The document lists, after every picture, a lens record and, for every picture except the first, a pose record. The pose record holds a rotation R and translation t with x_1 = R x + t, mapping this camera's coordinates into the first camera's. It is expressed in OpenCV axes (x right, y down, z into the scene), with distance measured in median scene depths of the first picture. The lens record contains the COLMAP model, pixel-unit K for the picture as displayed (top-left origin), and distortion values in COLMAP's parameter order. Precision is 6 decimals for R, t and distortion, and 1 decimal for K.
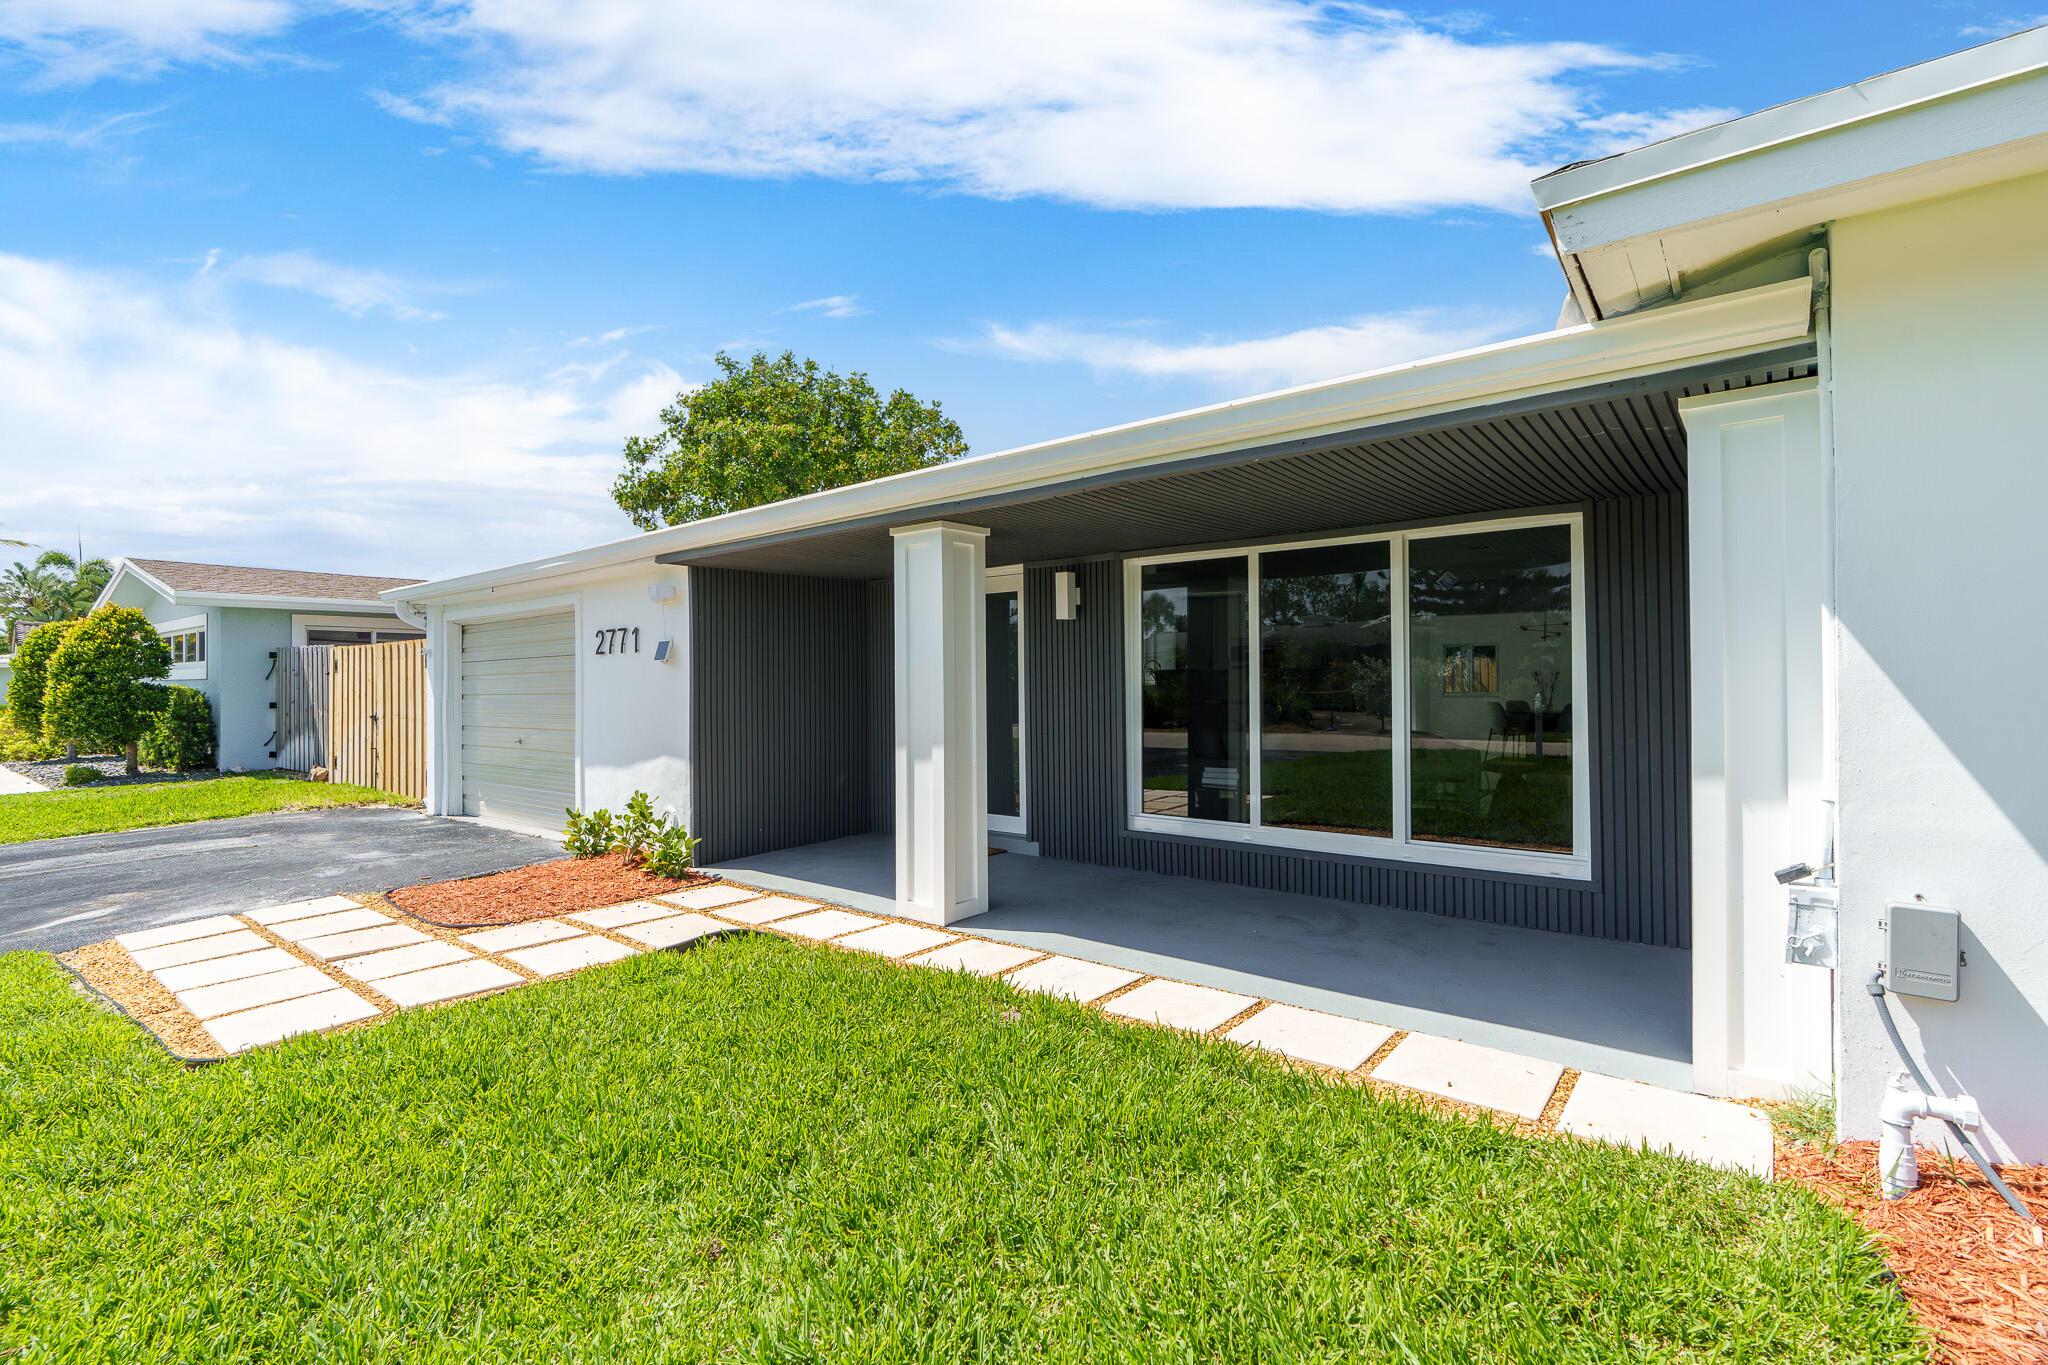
lens RADIAL K [[924.2, 0, 1012.8], [0, 924.2, 679.3], [0, 0, 1]] dist [-0.003643, 0.000096]
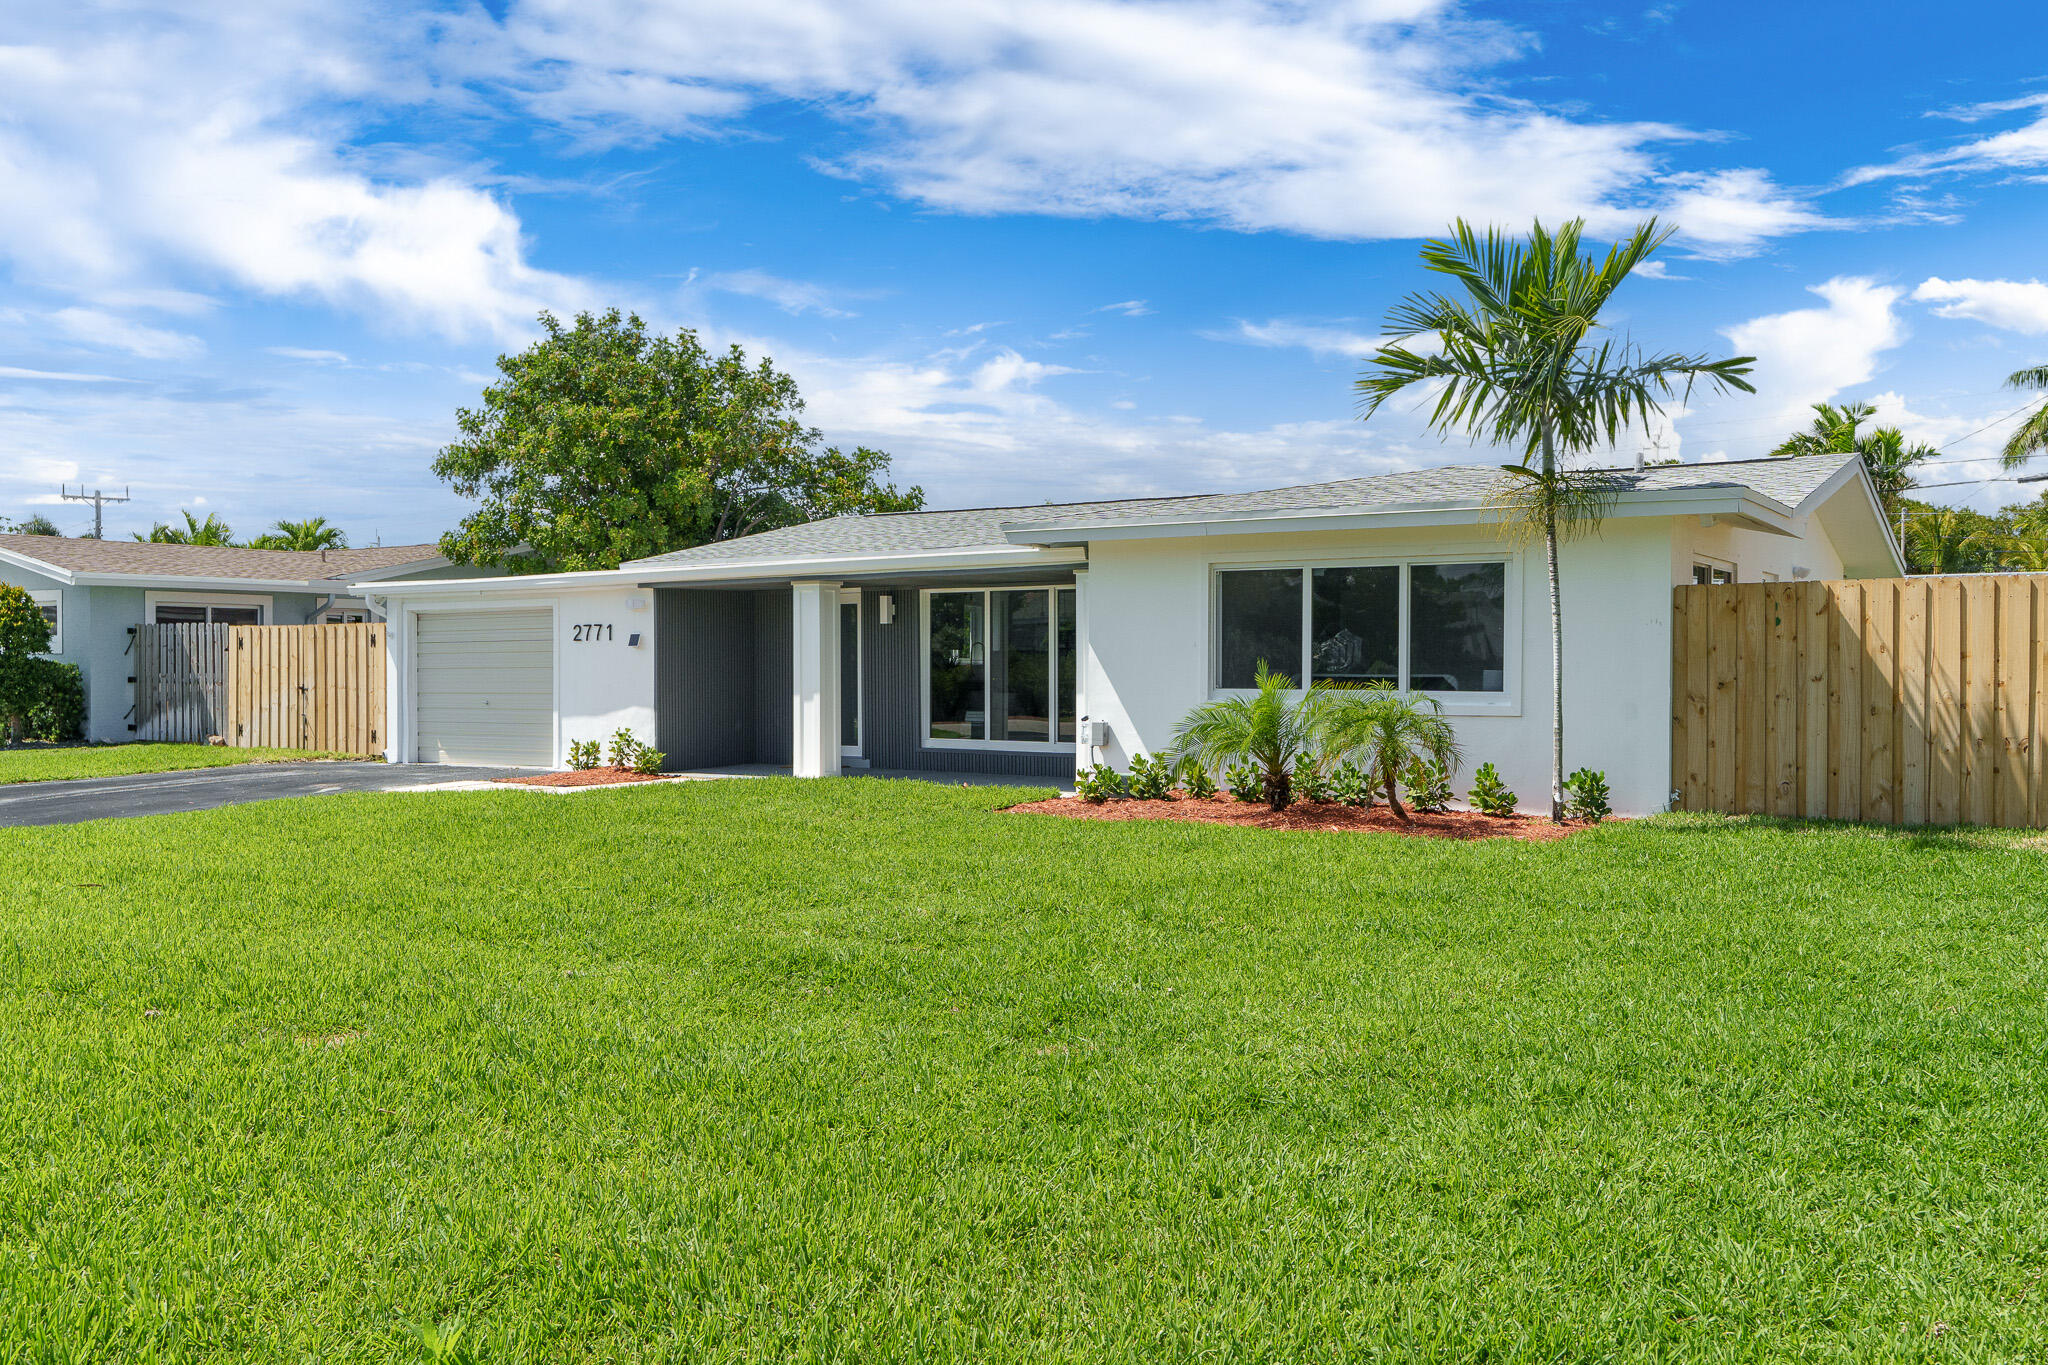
lens RADIAL K [[1709.3, 0, 1024.0], [0, 1709.3, 682.5], [0, 0, 1]] dist [-0.000162, -0.001761]
pose [[0.994732, 0.004510, 0.102415, -0.009883], [-0.006010, 0.999879, 0.014339, -0.003977], [-0.102338, -0.014879, 0.994638, -1.968763]]
